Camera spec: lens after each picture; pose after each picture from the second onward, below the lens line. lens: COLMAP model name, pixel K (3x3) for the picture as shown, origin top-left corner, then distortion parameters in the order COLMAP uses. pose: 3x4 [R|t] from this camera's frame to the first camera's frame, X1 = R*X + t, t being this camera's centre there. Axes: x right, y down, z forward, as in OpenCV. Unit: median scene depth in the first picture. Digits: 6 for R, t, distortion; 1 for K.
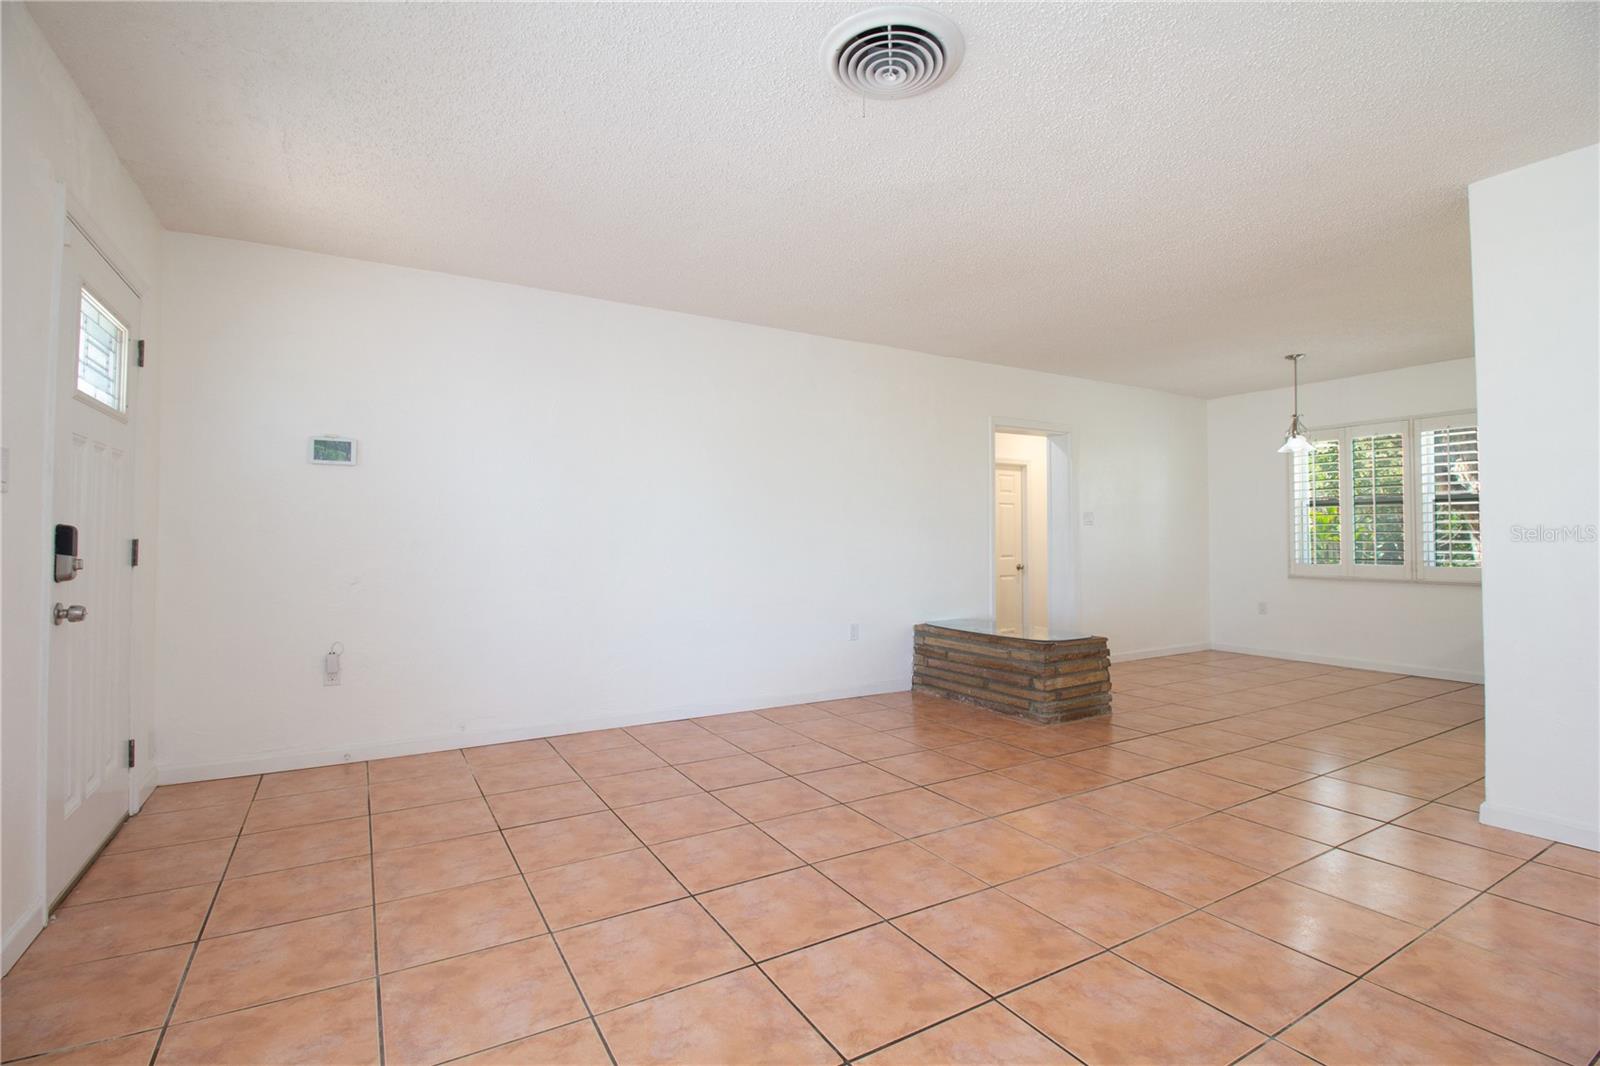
lens RADIAL K [[738.6, 0, 793.1], [0, 738.6, 523.8], [0, 0, 1]] dist [-0.008980, -0.001562]
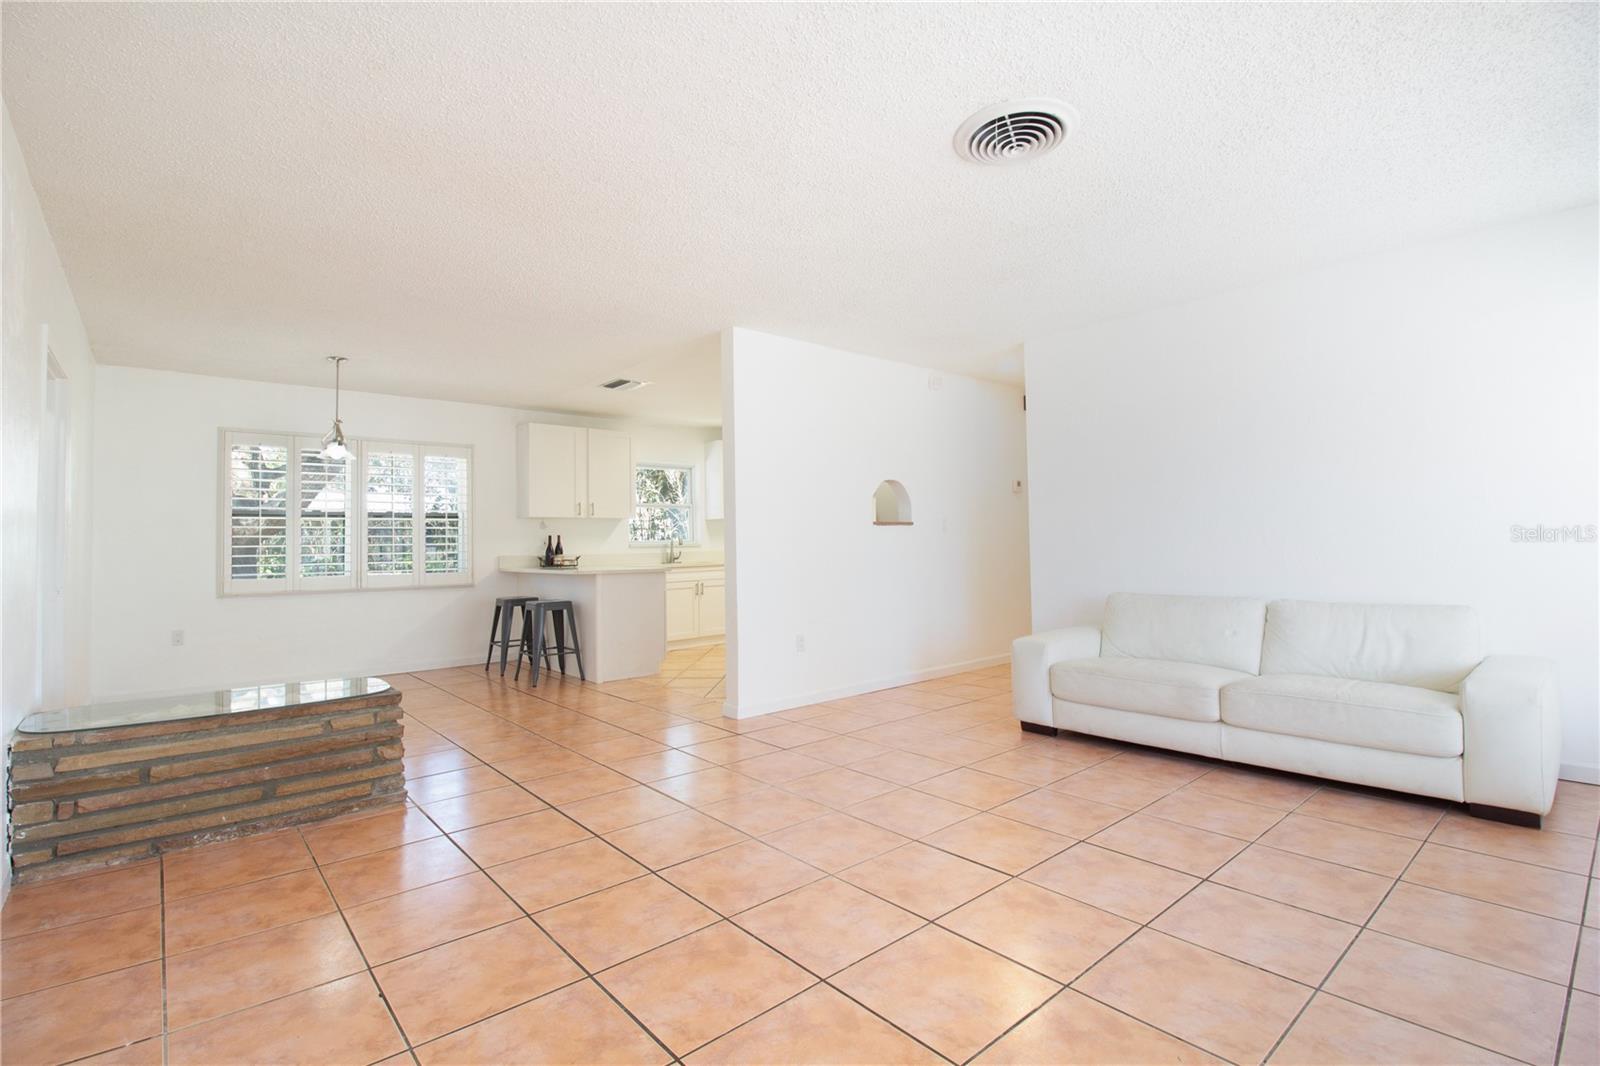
lens RADIAL K [[738.6, 0, 803.4], [0, 738.6, 541.5], [0, 0, 1]] dist [-0.008980, -0.001562]
pose [[-0.182852, 0.007539, 0.983112, -0.400957], [-0.007410, 0.999932, -0.009046, 0.013824], [-0.983113, -0.008938, -0.182783, 0.656160]]
